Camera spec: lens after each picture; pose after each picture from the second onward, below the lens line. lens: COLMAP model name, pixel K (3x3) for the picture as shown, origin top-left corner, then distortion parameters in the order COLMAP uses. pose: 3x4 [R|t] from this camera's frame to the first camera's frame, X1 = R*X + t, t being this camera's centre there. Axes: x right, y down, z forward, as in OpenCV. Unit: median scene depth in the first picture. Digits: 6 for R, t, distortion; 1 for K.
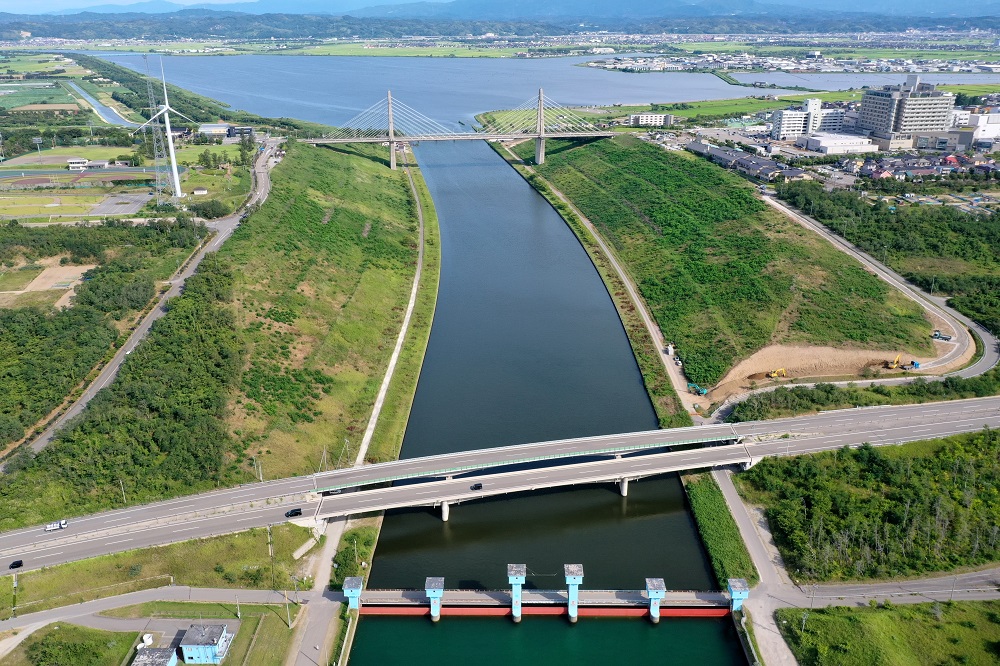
lens RADIAL K [[791.1, 0, 500.0], [0, 791.1, 333.0], [0, 0, 1]] dist [0.002105, -0.001689]
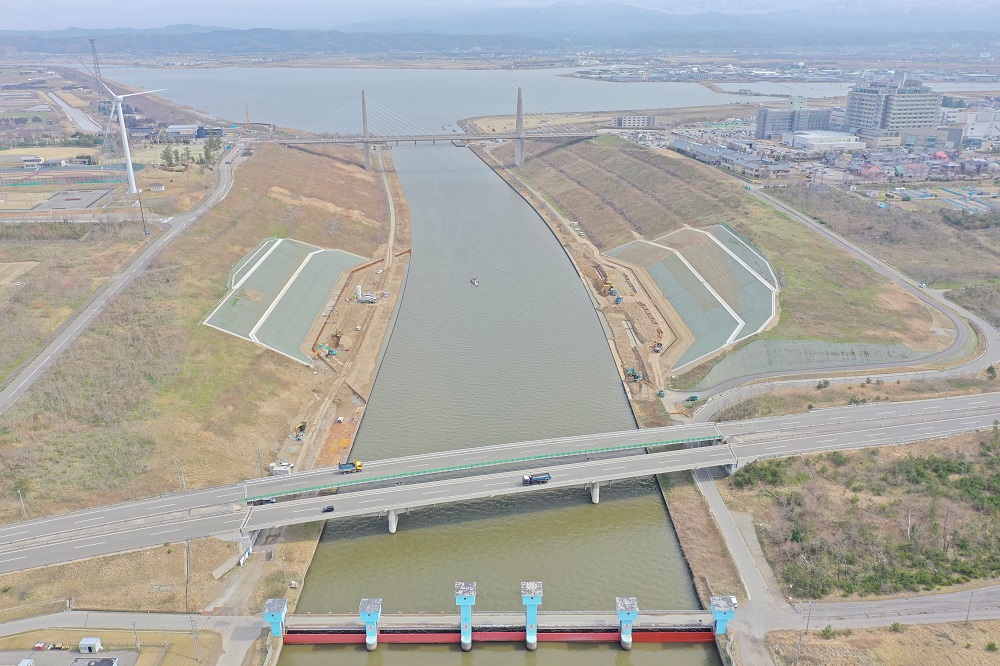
lens RADIAL K [[789.9, 0, 500.0], [0, 789.9, 333.0], [0, 0, 1]] dist [-0.000983, -0.001415]
pose [[0.999894, -0.005794, 0.013359, 0.017769], [0.006019, 0.999840, -0.016865, 0.013184], [-0.013259, 0.016944, 0.999769, 0.050090]]
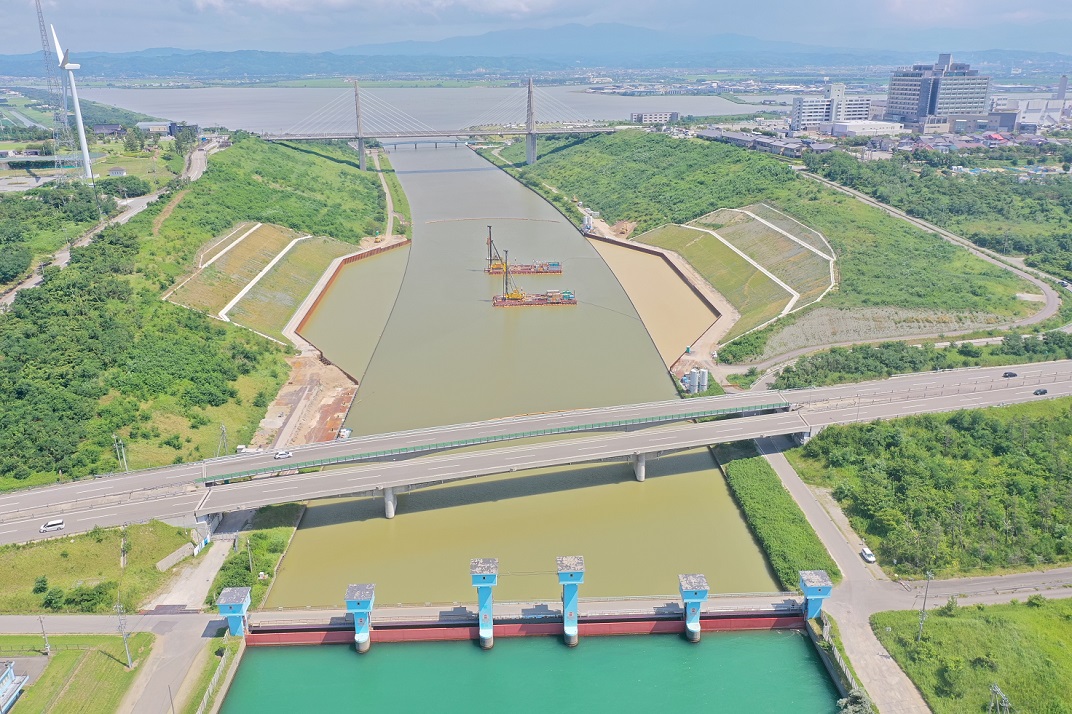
lens RADIAL K [[847.0, 0, 536.0], [0, 847.0, 357.0], [0, 0, 1]] dist [0.003490, -0.004084]
pose [[0.998777, -0.021497, 0.044530, 0.013262], [0.023251, 0.998959, -0.039242, 0.056120], [-0.043640, 0.040229, 0.998237, 0.104325]]
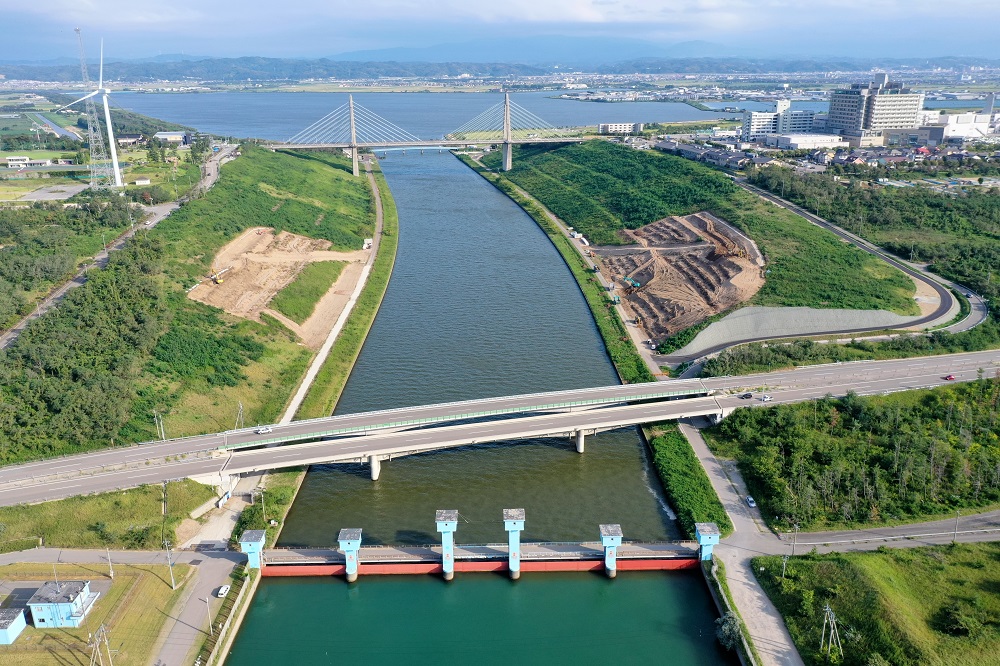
lens RADIAL K [[791.1, 0, 500.0], [0, 791.1, 333.0], [0, 0, 1]] dist [0.002105, -0.001689]
pose [[0.999598, -0.013299, 0.025040, 0.021663], [0.014543, 0.998635, -0.050160, 0.053733], [-0.024338, 0.050504, 0.998427, 0.052415]]
